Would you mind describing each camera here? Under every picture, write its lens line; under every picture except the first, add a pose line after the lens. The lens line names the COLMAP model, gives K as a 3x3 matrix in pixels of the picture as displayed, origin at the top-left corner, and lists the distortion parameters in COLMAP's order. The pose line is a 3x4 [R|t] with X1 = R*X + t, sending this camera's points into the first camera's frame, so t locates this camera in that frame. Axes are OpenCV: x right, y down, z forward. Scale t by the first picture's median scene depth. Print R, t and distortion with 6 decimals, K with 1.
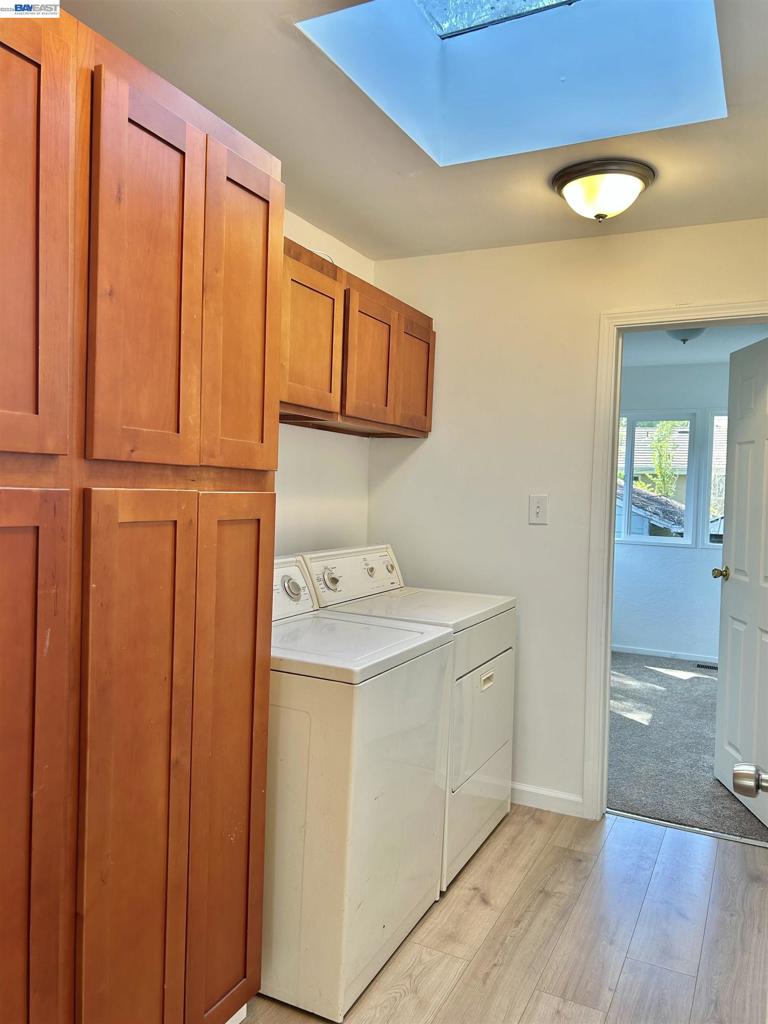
lens RADIAL K [[776.1, 0, 381.9], [0, 776.1, 514.4], [0, 0, 1]] dist [0.049879, -0.045982]
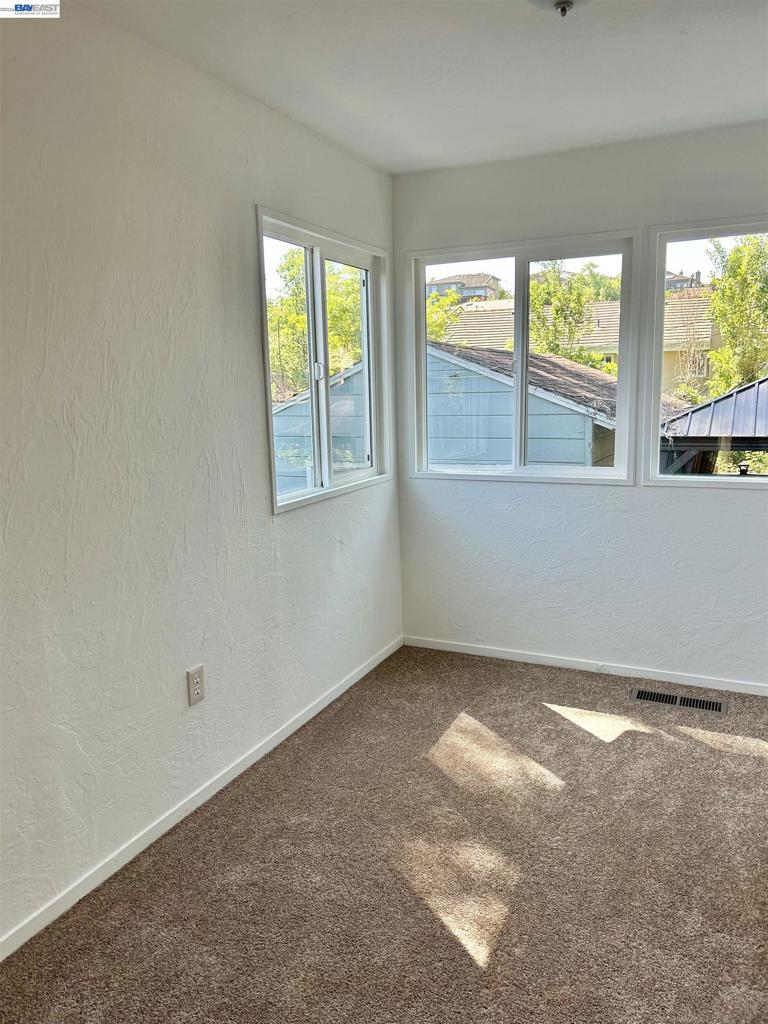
lens RADIAL K [[776.1, 0, 385.6], [0, 776.1, 510.5], [0, 0, 1]] dist [0.049879, -0.045982]
pose [[0.998013, -0.060210, 0.018544, 0.229949], [0.057349, 0.990085, 0.128230, -0.022891], [-0.026081, -0.126912, 0.991571, 0.483501]]
